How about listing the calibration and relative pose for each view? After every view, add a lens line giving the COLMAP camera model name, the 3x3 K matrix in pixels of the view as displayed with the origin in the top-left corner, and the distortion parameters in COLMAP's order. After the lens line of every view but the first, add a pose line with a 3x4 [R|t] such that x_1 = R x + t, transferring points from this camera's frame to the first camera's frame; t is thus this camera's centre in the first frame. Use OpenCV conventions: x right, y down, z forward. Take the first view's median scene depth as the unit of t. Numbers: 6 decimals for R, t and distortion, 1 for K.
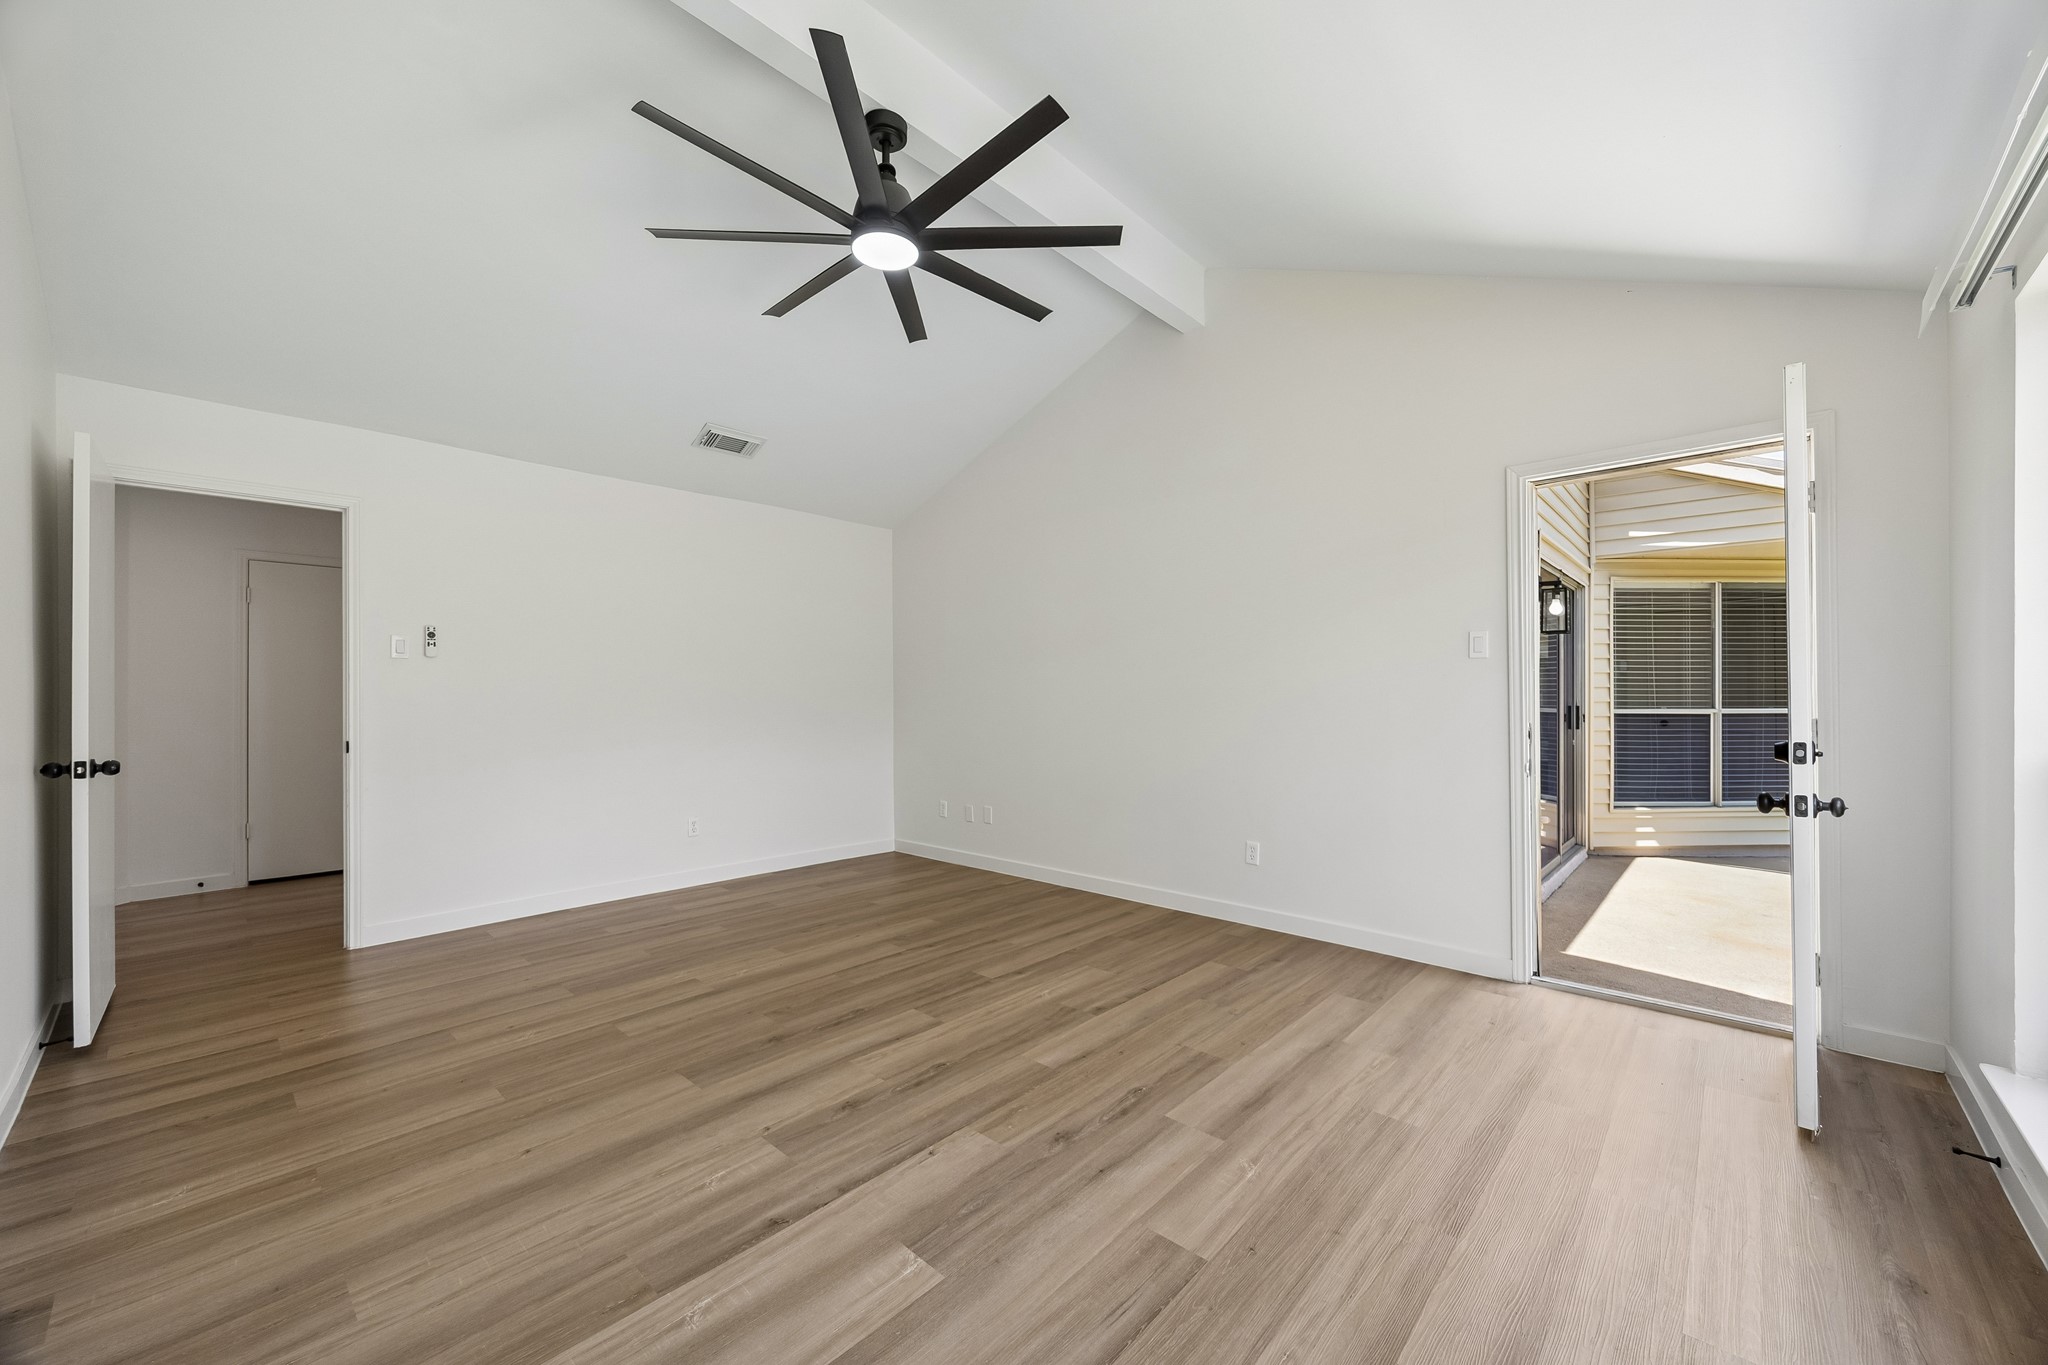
lens RADIAL K [[774.3, 0, 1025.4], [0, 774.3, 695.5], [0, 0, 1]] dist [0.002318, 0.000816]
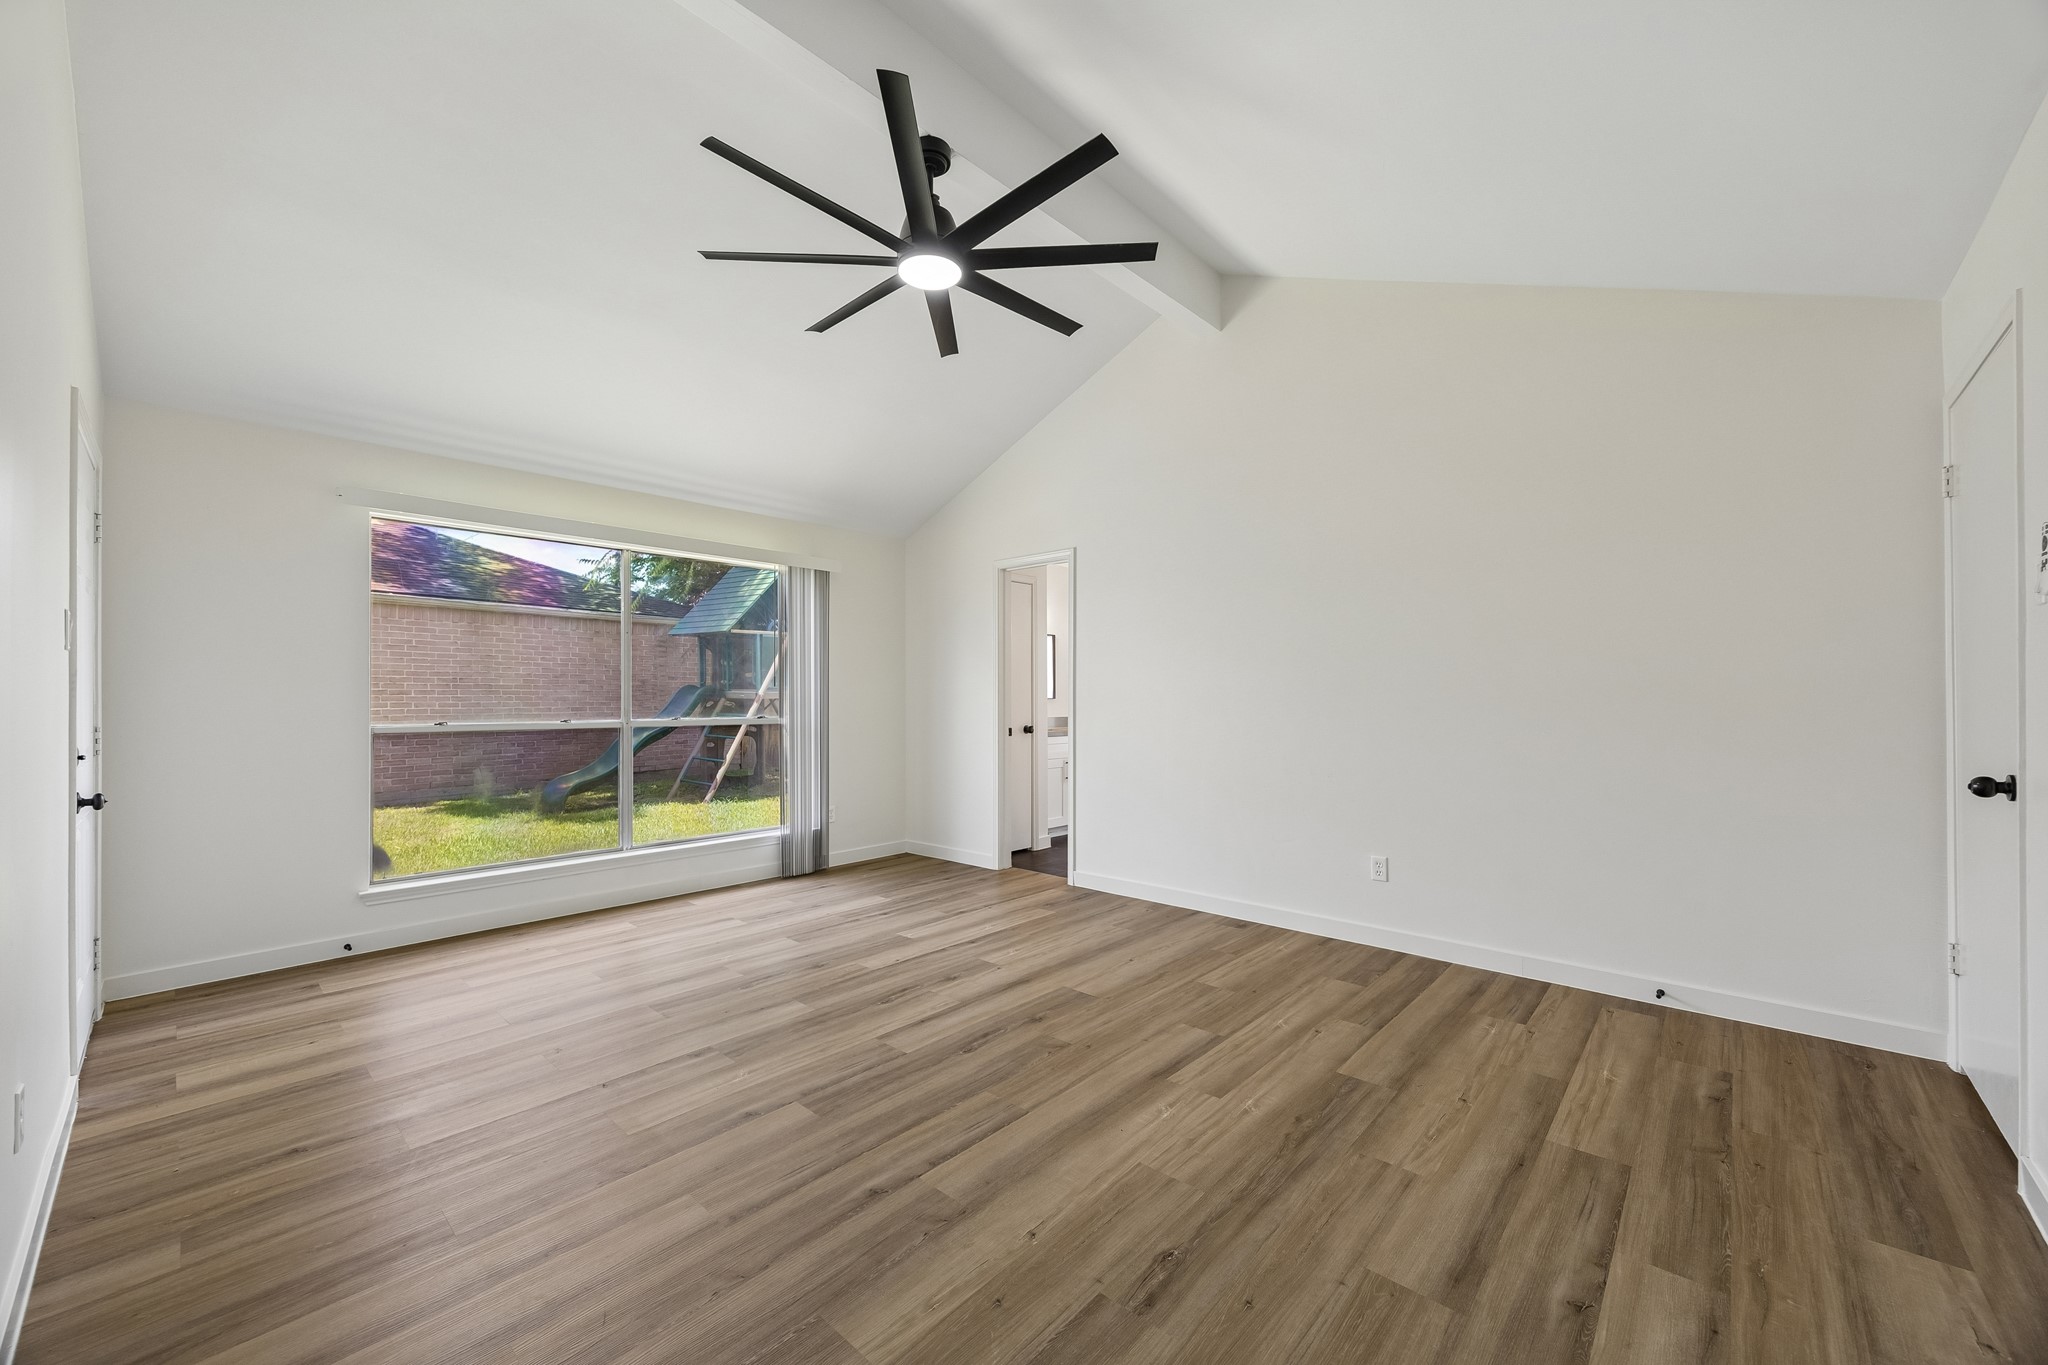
lens RADIAL K [[774.3, 0, 1025.4], [0, 774.3, 695.5], [0, 0, 1]] dist [0.002318, 0.000816]
pose [[-0.999912, 0.012476, -0.004450, -0.304820], [0.012505, 0.999901, -0.006466, 0.004032], [0.004369, -0.006521, -0.999969, 2.051180]]
